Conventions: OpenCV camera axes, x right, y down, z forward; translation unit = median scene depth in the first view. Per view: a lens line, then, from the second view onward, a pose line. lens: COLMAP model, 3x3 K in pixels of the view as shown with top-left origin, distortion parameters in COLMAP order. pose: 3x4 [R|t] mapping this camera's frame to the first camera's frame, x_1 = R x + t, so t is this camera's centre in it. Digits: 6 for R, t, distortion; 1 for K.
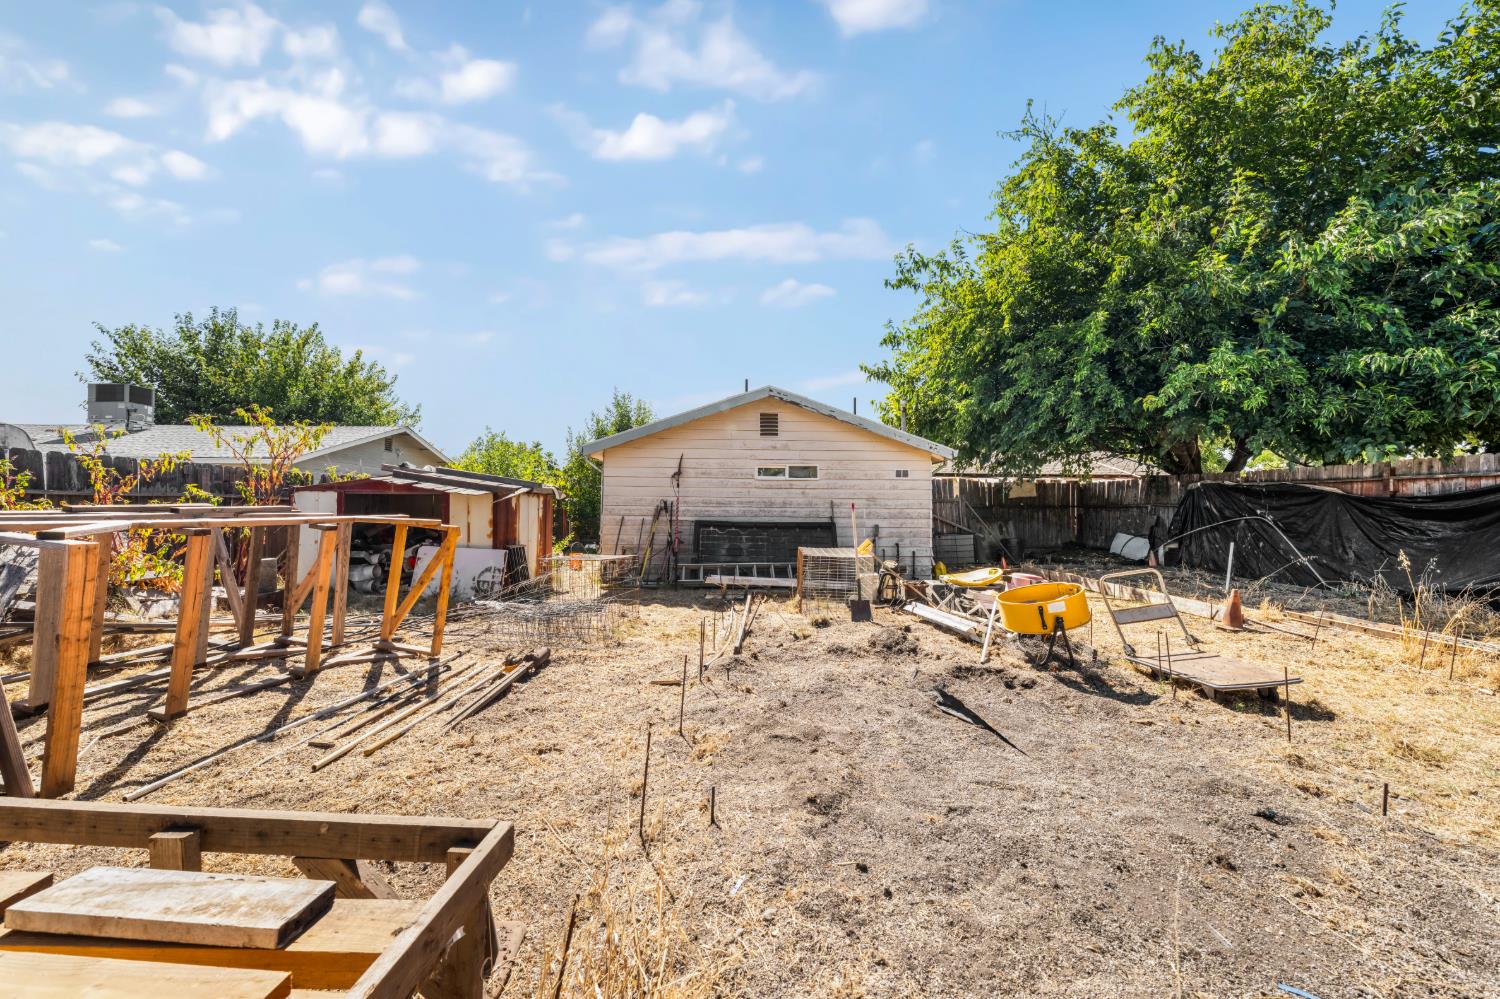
lens RADIAL K [[517.9, 0, 756.3], [0, 517.9, 501.9], [0, 0, 1]] dist [0.000786, 0.000029]
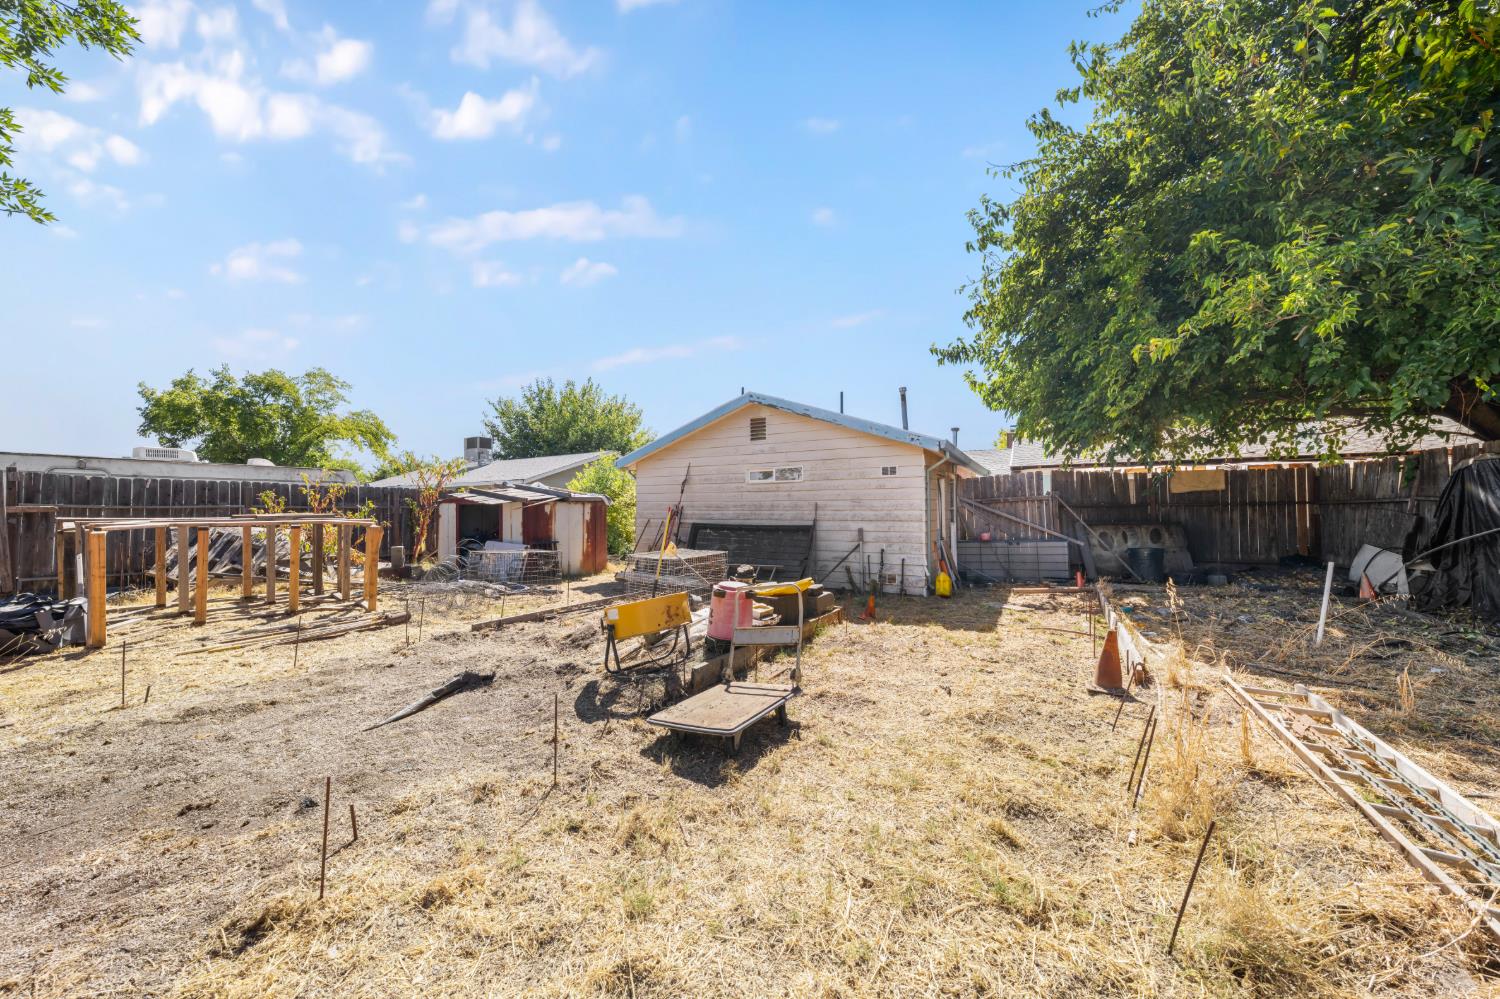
lens RADIAL K [[517.9, 0, 758.5], [0, 517.9, 499.5], [0, 0, 1]] dist [0.000786, 0.000029]
pose [[0.858814, -0.021735, -0.511826, 0.542028], [0.016364, 0.999754, -0.014998, 0.004490], [0.512026, 0.004505, 0.858958, 0.123420]]
